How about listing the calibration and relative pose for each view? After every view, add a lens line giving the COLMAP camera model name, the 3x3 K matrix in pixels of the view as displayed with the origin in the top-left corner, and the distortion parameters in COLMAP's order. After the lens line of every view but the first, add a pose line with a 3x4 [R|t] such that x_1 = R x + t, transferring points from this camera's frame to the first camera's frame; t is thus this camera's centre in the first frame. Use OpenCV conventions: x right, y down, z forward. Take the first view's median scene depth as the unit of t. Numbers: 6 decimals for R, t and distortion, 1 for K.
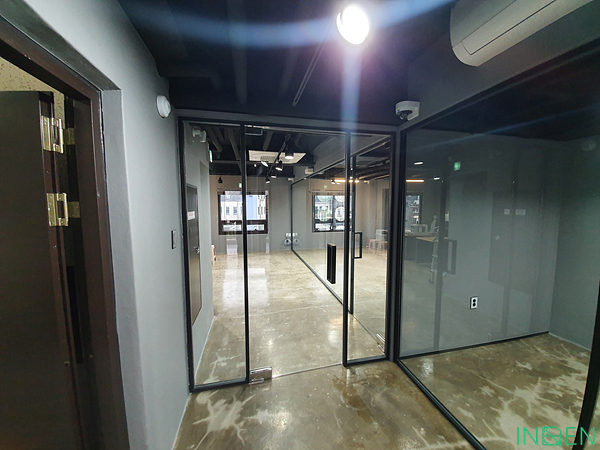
lens RADIAL K [[238.4, 0, 304.2], [0, 238.4, 223.4], [0, 0, 1]] dist [0.017482, -0.016513]
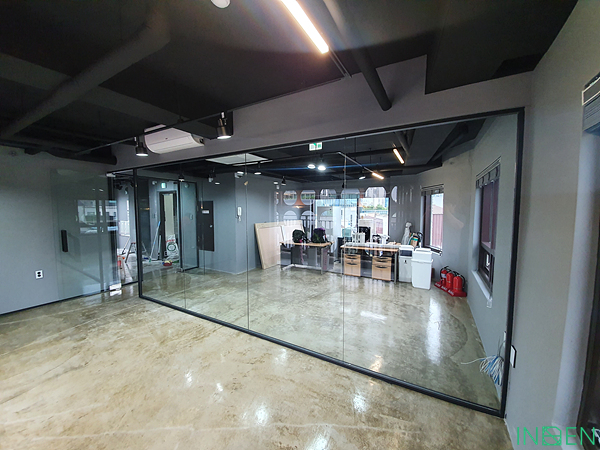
lens RADIAL K [[238.4, 0, 304.2], [0, 238.4, 223.4], [0, 0, 1]] dist [0.017482, -0.016513]
pose [[-0.671147, 0.046816, -0.739845, 0.477943], [-0.061447, 0.991057, 0.118453, -0.171588], [0.738773, 0.124961, -0.662268, 2.165915]]
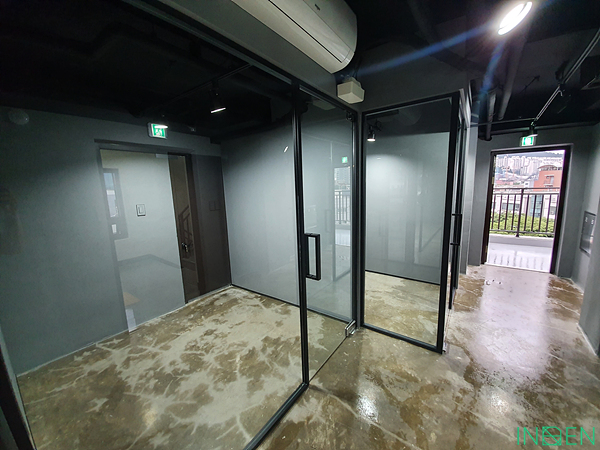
lens RADIAL K [[238.4, 0, 304.2], [0, 238.4, 223.4], [0, 0, 1]] dist [0.017482, -0.016513]
pose [[-0.658530, -0.099025, 0.746011, -0.014169], [0.092047, 0.973263, 0.210444, -0.043229], [-0.746904, 0.207252, -0.631808, 0.535122]]
